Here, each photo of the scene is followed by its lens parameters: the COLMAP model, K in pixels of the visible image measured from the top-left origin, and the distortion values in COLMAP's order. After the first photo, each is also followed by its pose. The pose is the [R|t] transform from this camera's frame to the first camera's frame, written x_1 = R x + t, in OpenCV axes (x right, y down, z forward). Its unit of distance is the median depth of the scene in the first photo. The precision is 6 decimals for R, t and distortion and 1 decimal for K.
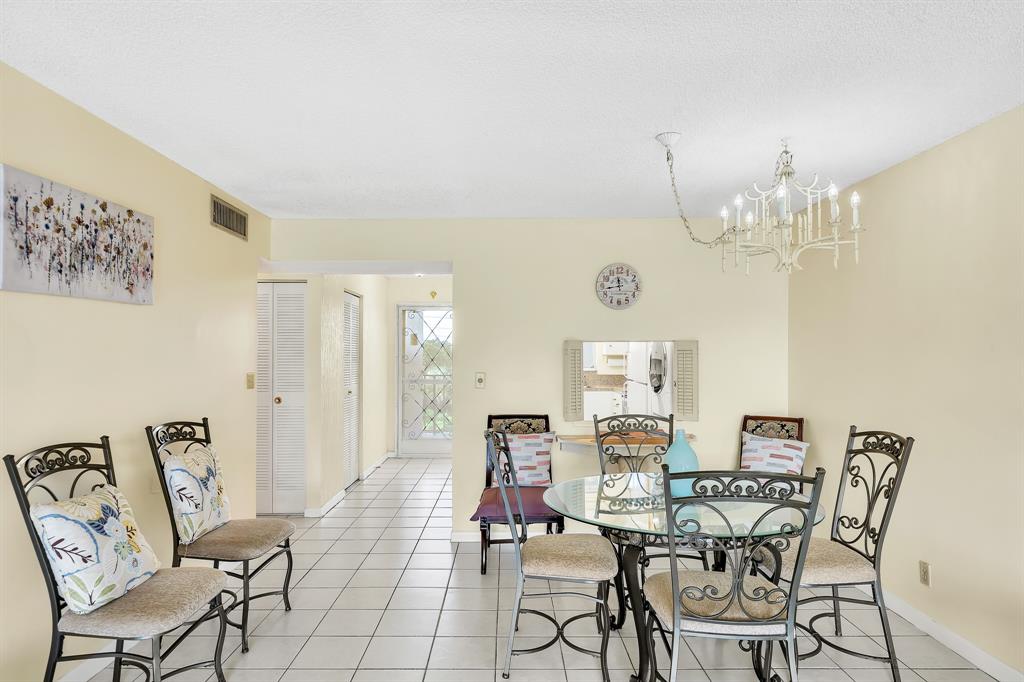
lens RADIAL K [[589.0, 0, 512.0], [0, 589.0, 341.0], [0, 0, 1]] dist [-0.000934, 0.000604]
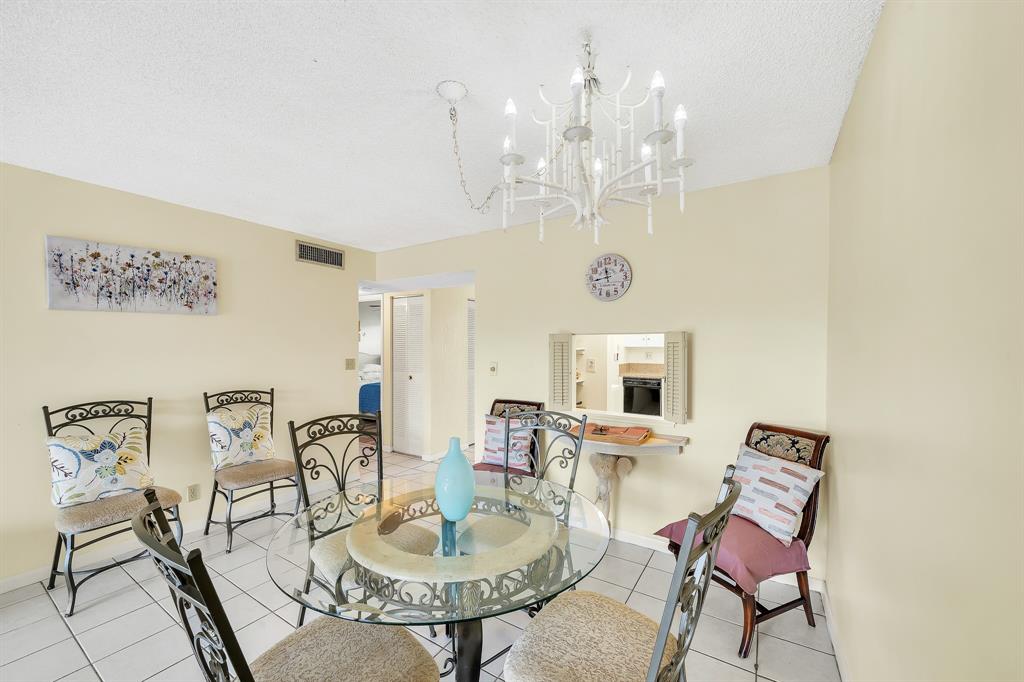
lens RADIAL K [[402.6, 0, 510.2], [0, 402.6, 346.3], [0, 0, 1]] dist [-0.001801, -0.000212]
pose [[0.836587, 0.002130, -0.547830, 0.628294], [0.011563, 0.999701, 0.021544, 0.007560], [0.547712, -0.024357, 0.836312, 0.533997]]
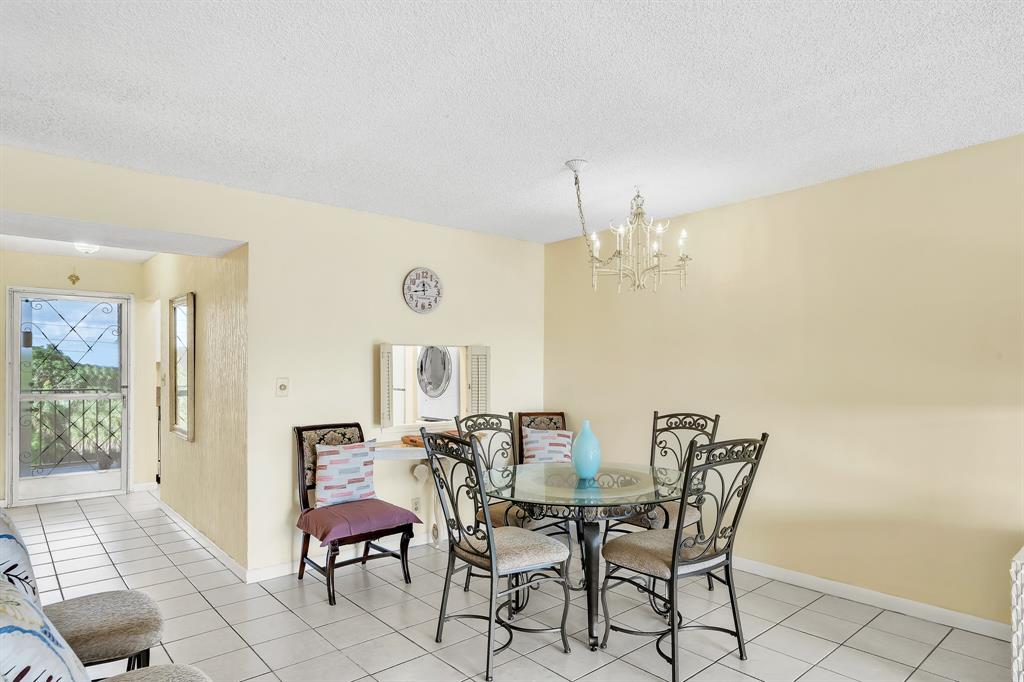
lens RADIAL K [[594.6, 0, 513.8], [0, 594.6, 360.5], [0, 0, 1]] dist [0.001396, 0.000059]
pose [[0.757466, 0.007426, 0.652833, -0.551982], [-0.015650, 0.999855, 0.006785, 0.025954], [-0.652687, -0.015356, 0.757472, 0.198377]]
